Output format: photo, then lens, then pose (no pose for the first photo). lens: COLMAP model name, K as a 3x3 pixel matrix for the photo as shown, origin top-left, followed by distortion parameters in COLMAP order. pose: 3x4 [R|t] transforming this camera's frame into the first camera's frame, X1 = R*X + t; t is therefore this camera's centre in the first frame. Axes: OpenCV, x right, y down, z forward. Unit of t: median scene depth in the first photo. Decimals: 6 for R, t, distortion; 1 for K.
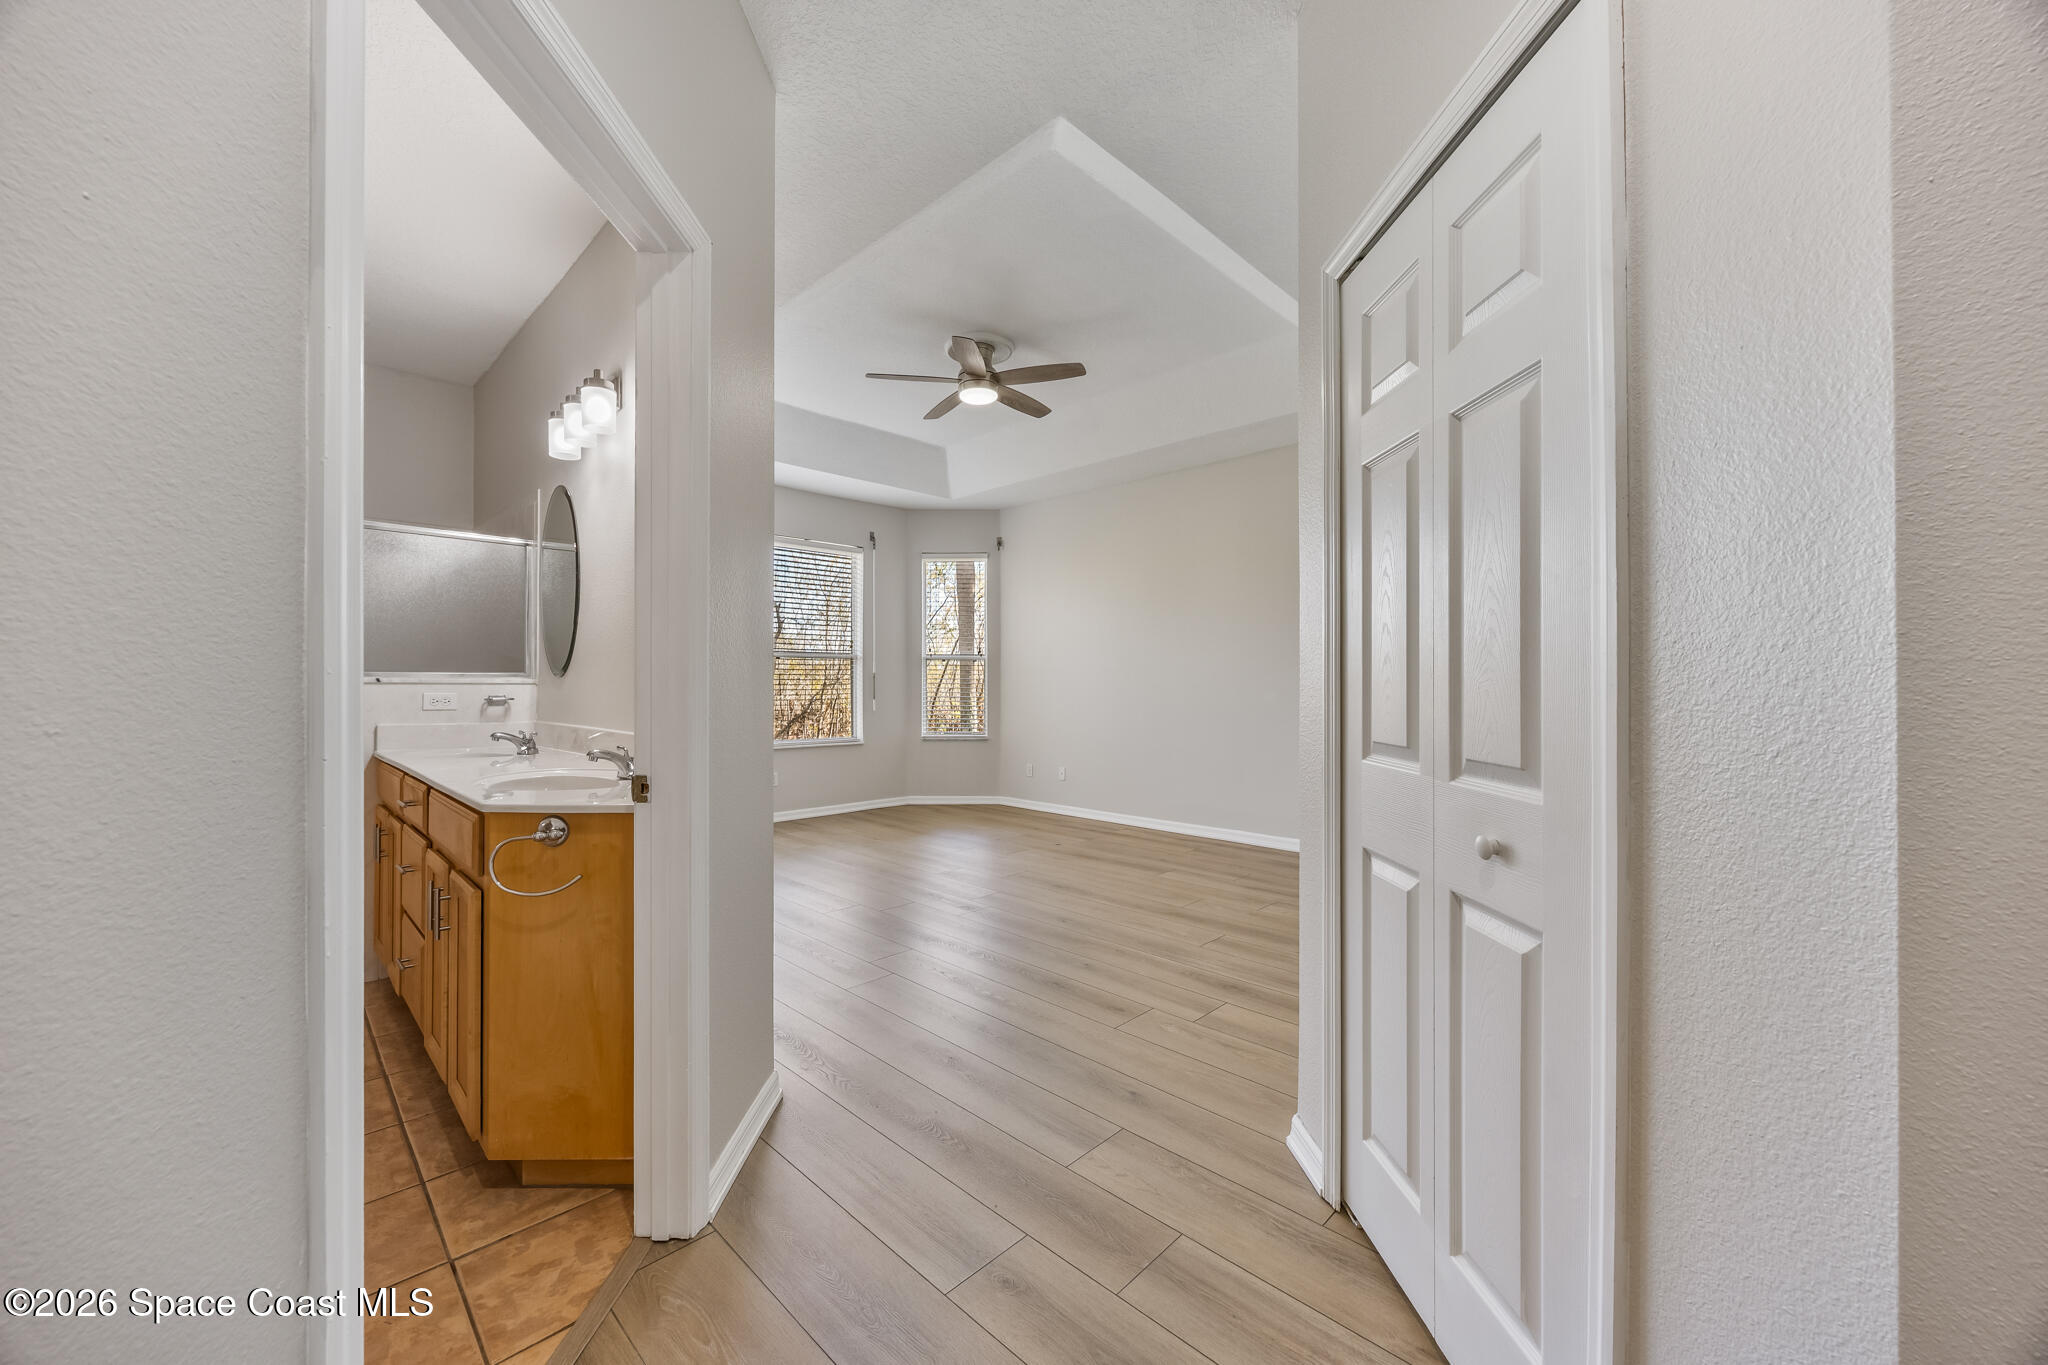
lens RADIAL K [[787.7, 0, 1021.5], [0, 787.7, 685.1], [0, 0, 1]] dist [-0.004185, -0.000286]
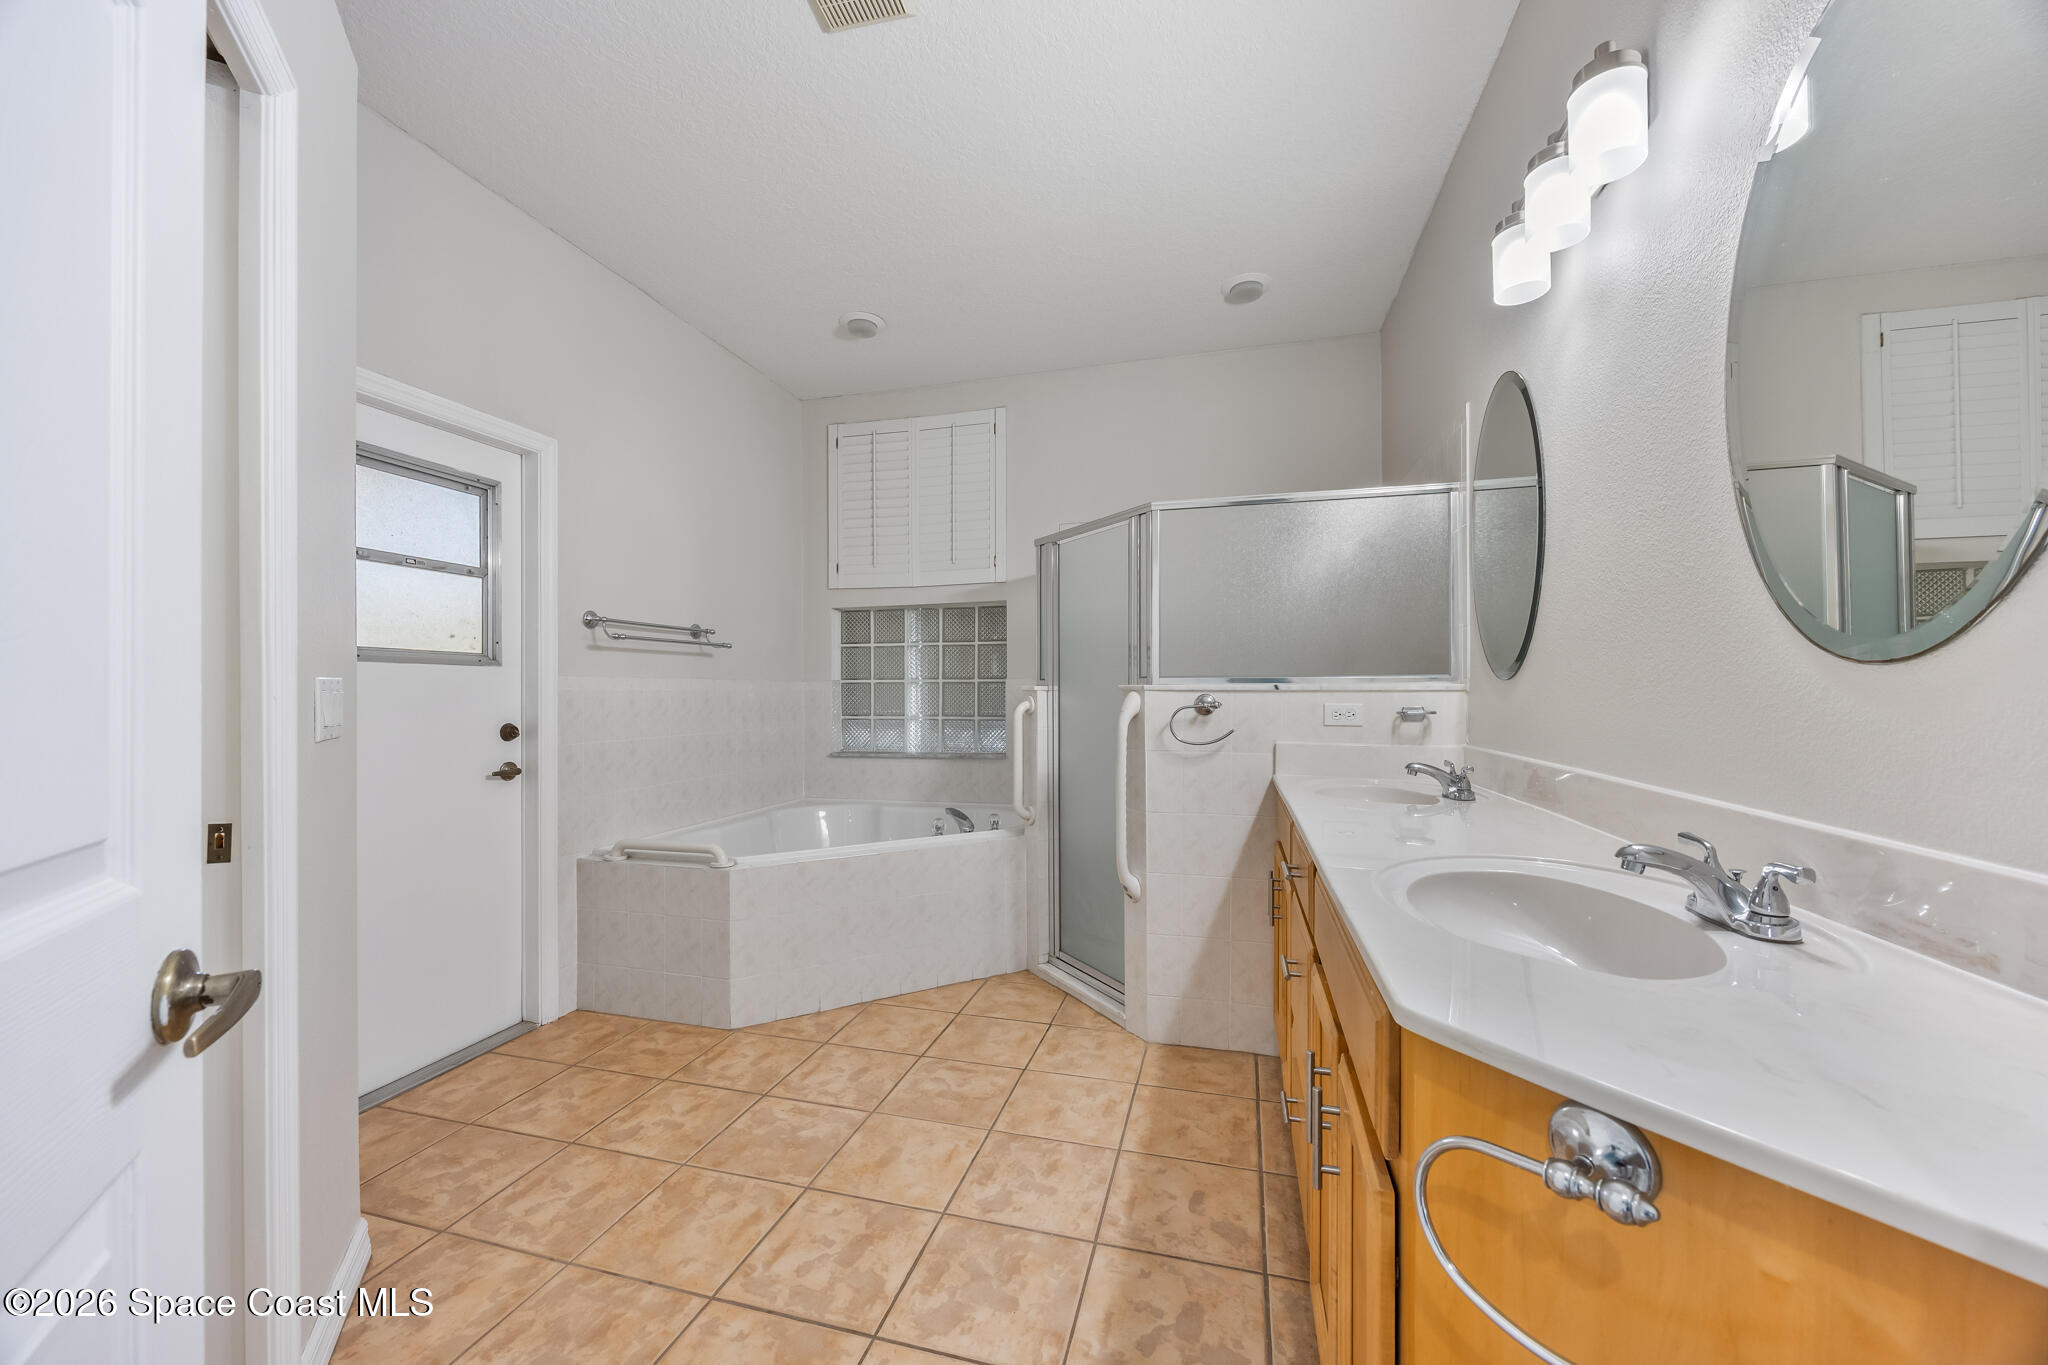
lens RADIAL K [[787.7, 0, 1019.6], [0, 787.7, 687.6], [0, 0, 1]] dist [-0.004185, -0.000286]
pose [[0.502047, -0.008001, -0.864803, -0.238098], [0.004495, 0.999968, -0.006642, -0.001757], [0.864828, -0.000553, 0.502067, 0.346461]]
